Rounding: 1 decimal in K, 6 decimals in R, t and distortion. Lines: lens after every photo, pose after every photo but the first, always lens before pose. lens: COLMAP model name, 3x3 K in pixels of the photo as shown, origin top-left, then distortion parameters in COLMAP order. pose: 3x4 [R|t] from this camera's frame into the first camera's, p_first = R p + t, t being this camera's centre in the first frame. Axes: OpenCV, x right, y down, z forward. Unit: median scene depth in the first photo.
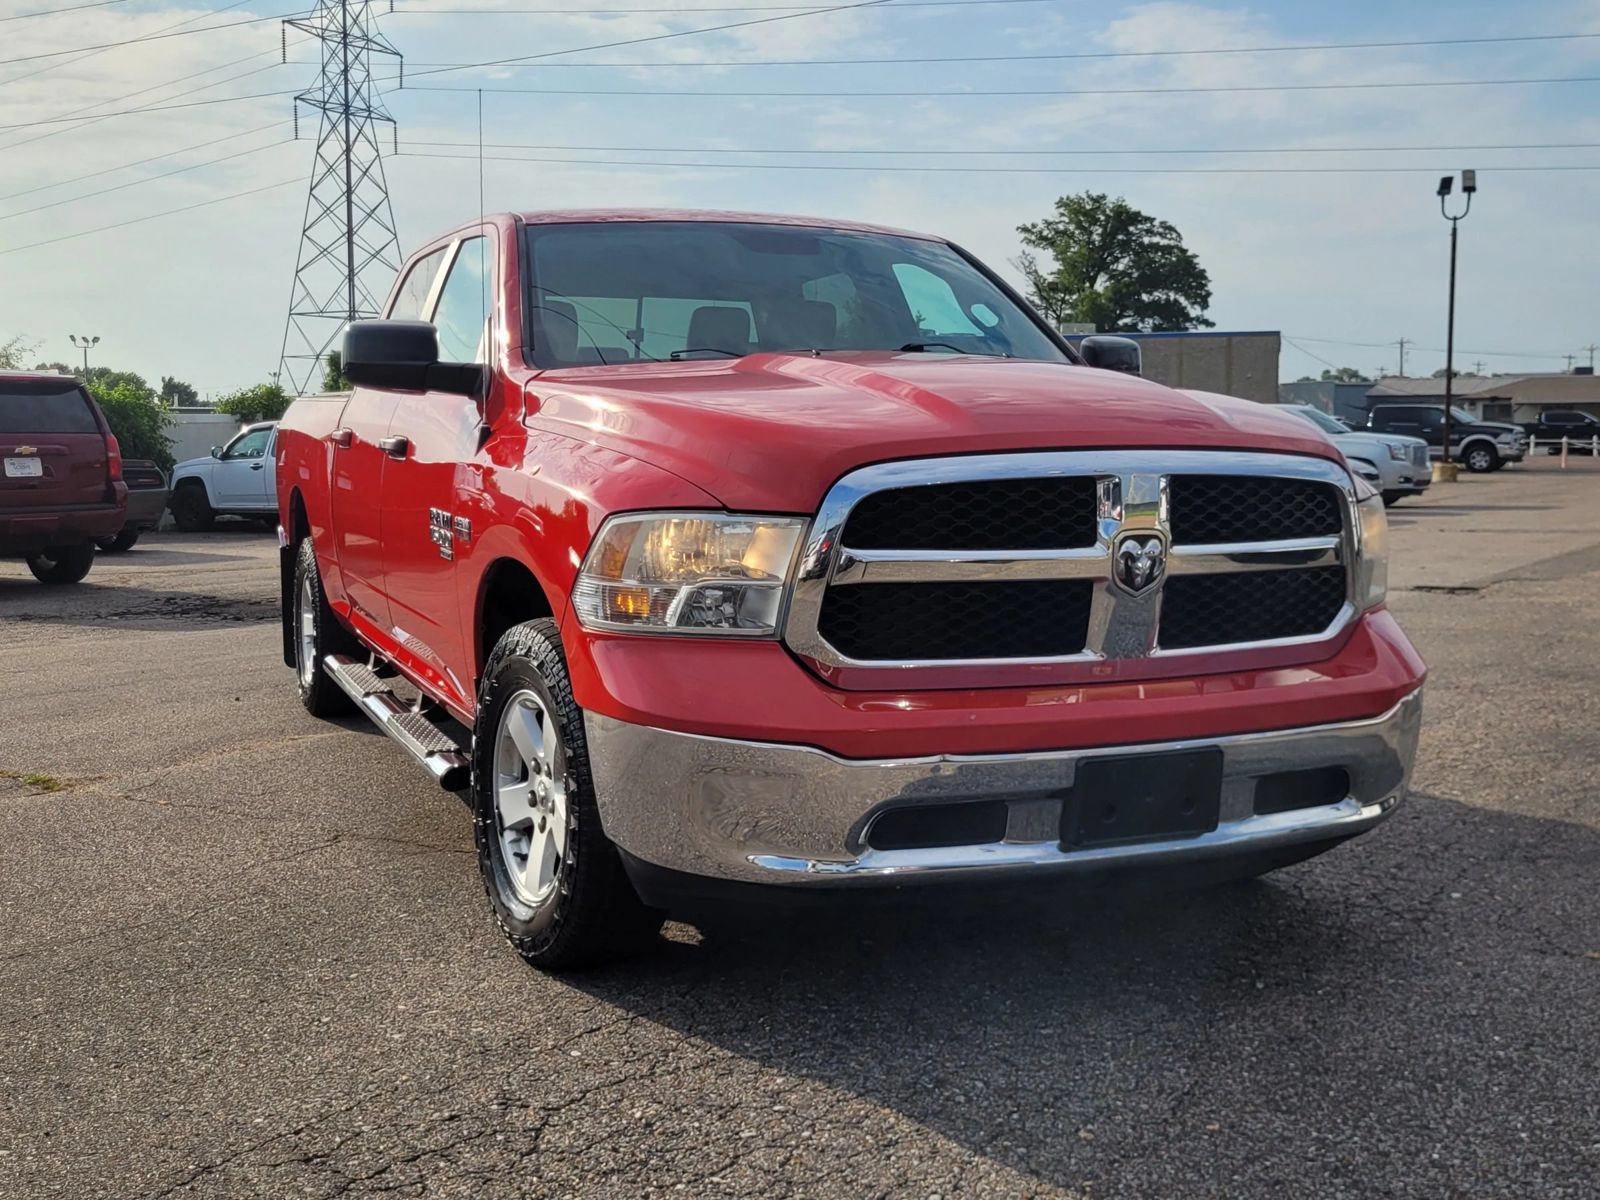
lens RADIAL K [[1890.8, 0, 799.9], [0, 1890.8, 578.0], [0, 0, 1]] dist [0.106400, -0.200105]
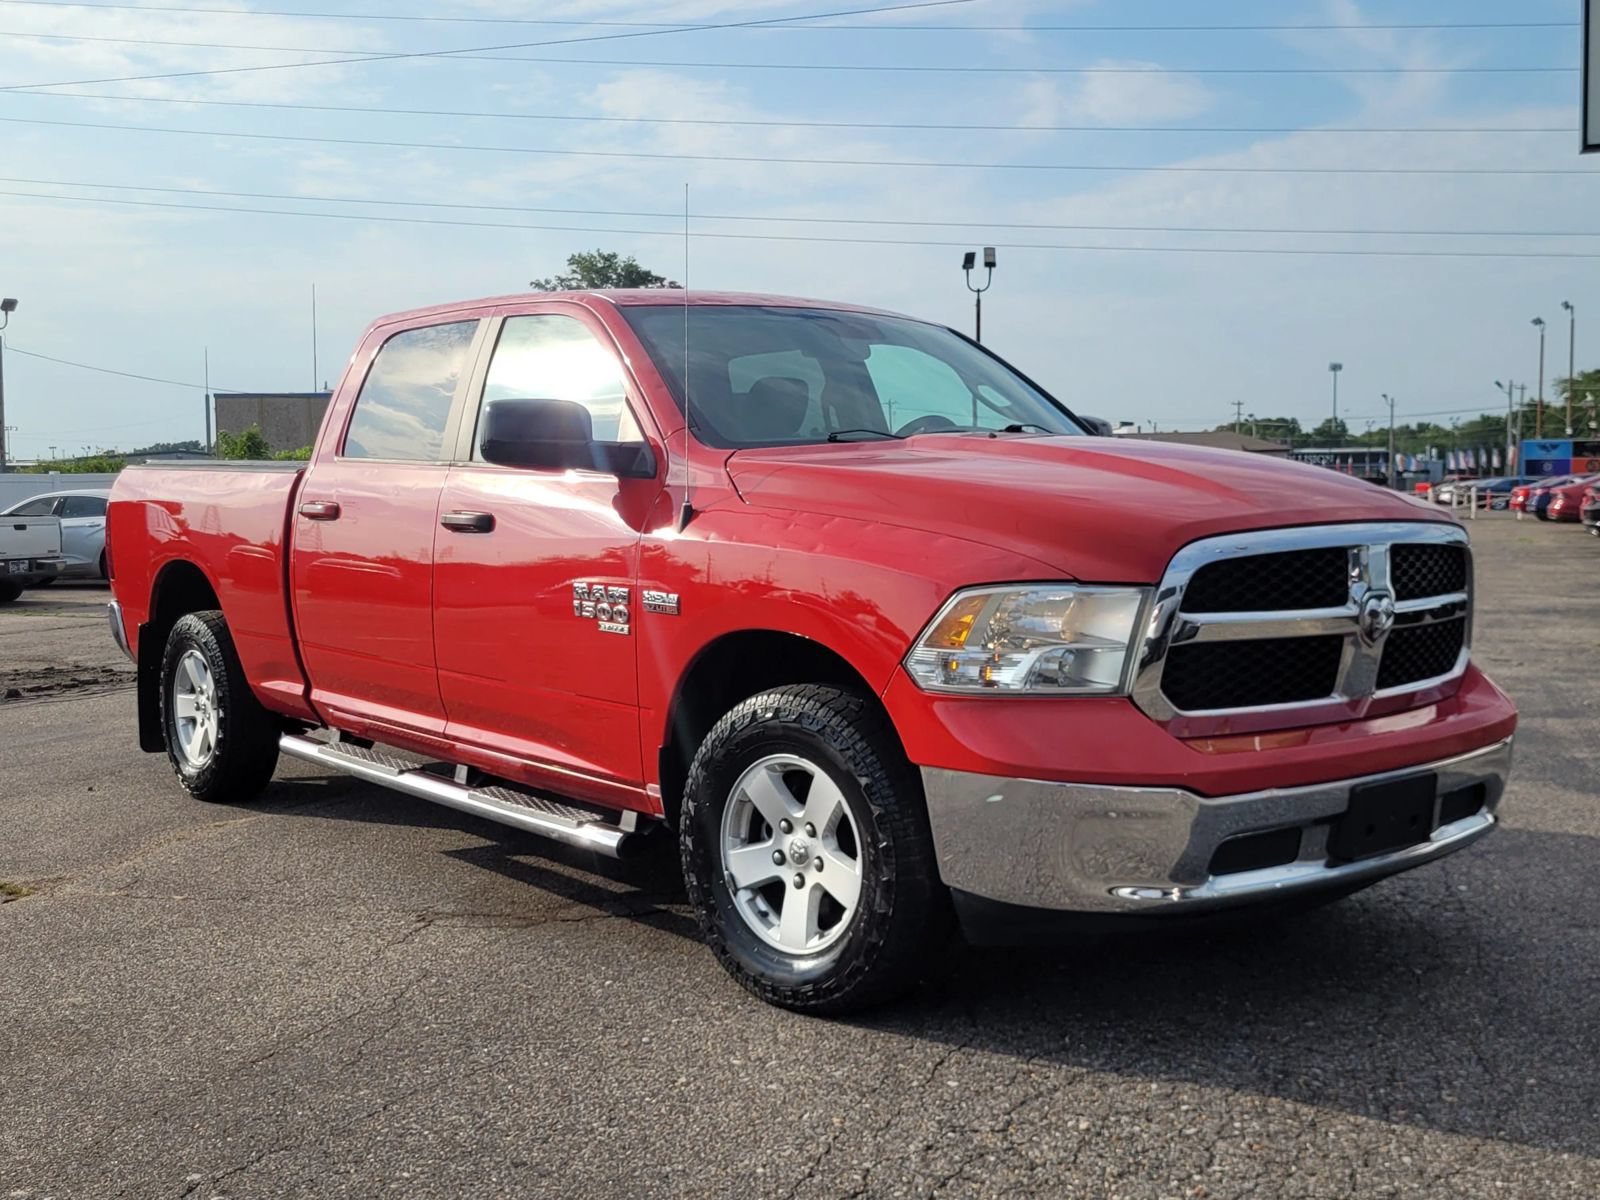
lens RADIAL K [[1910.8, 0, 800.0], [0, 1910.8, 600.0], [0, 0, 1]] dist [0.027912, 0.012878]
pose [[0.946732, -0.025863, 0.320982, -0.518174], [0.030464, 0.999492, -0.009320, -0.018419], [-0.320578, 0.018602, 0.947039, -0.014123]]
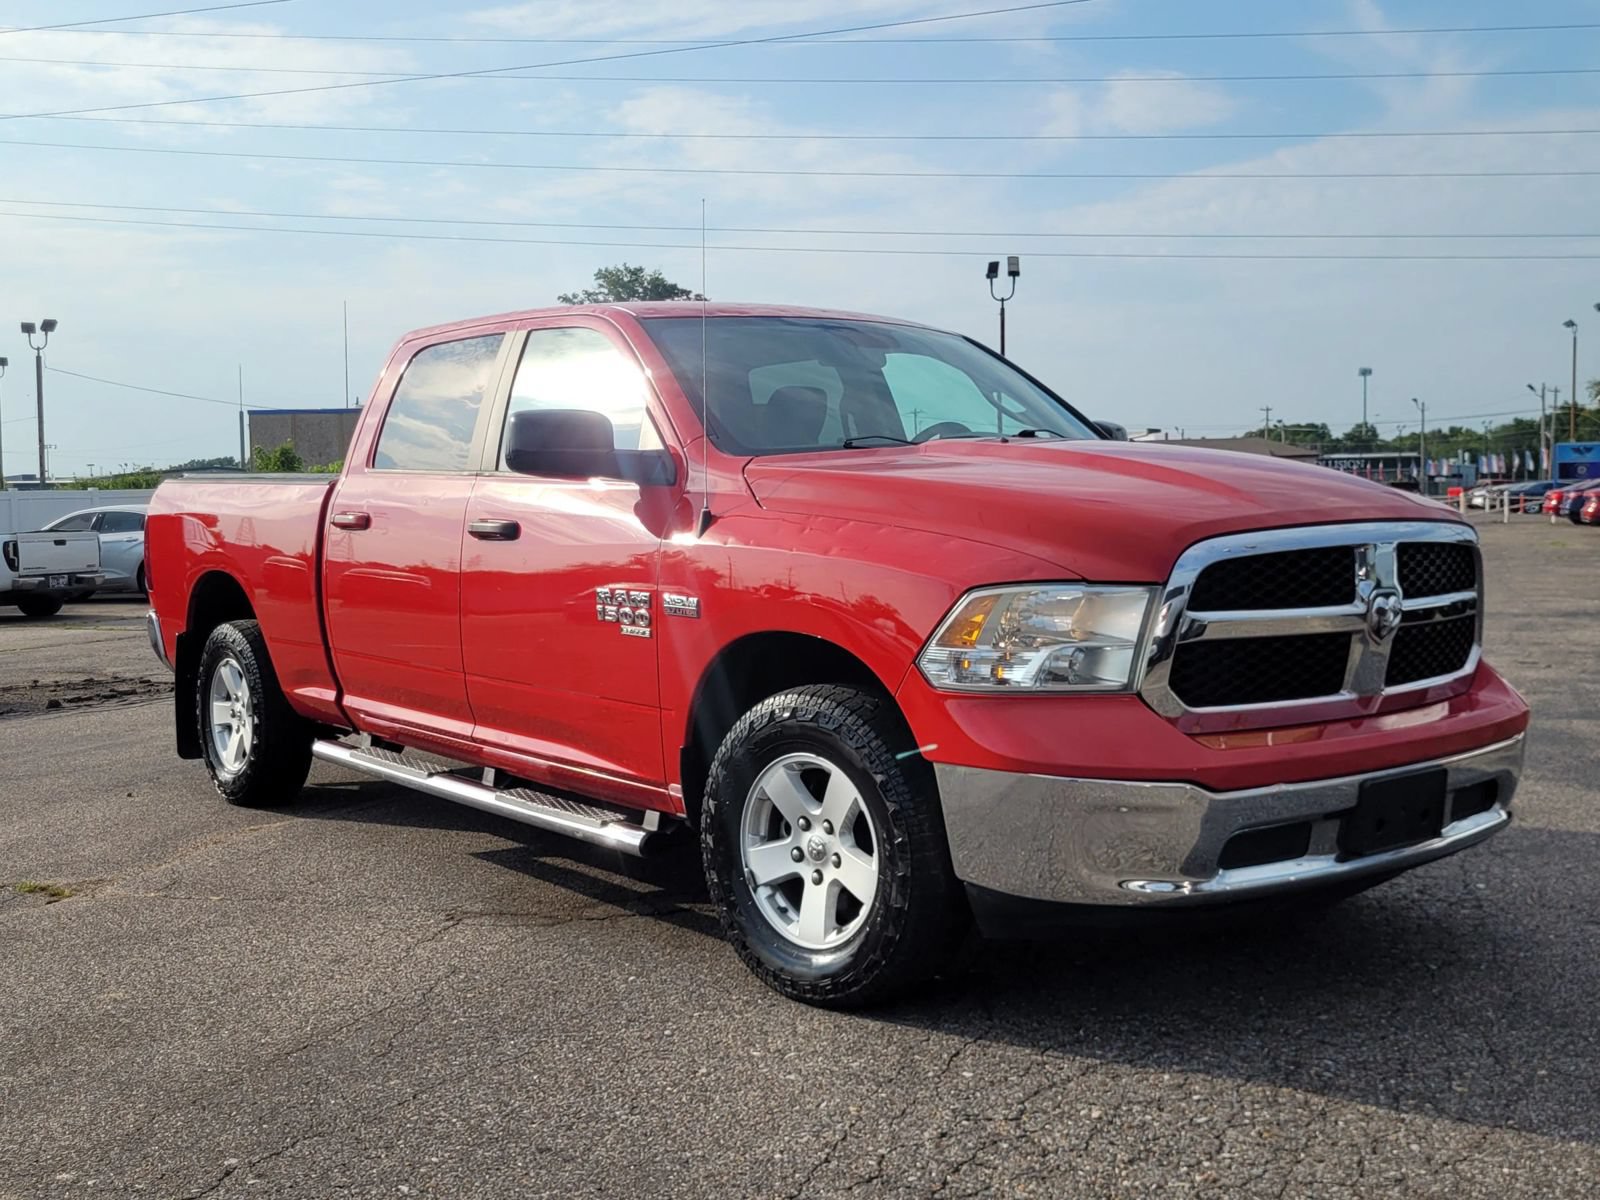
lens RADIAL K [[1914.1, 0, 770.3], [0, 1914.1, 571.9], [0, 0, 1]] dist [0.027191, 0.034383]
pose [[0.956036, -0.026563, 0.292044, -0.520150], [0.037189, 0.998831, -0.030893, -0.012217], [-0.290882, 0.040396, 0.955906, -0.046123]]
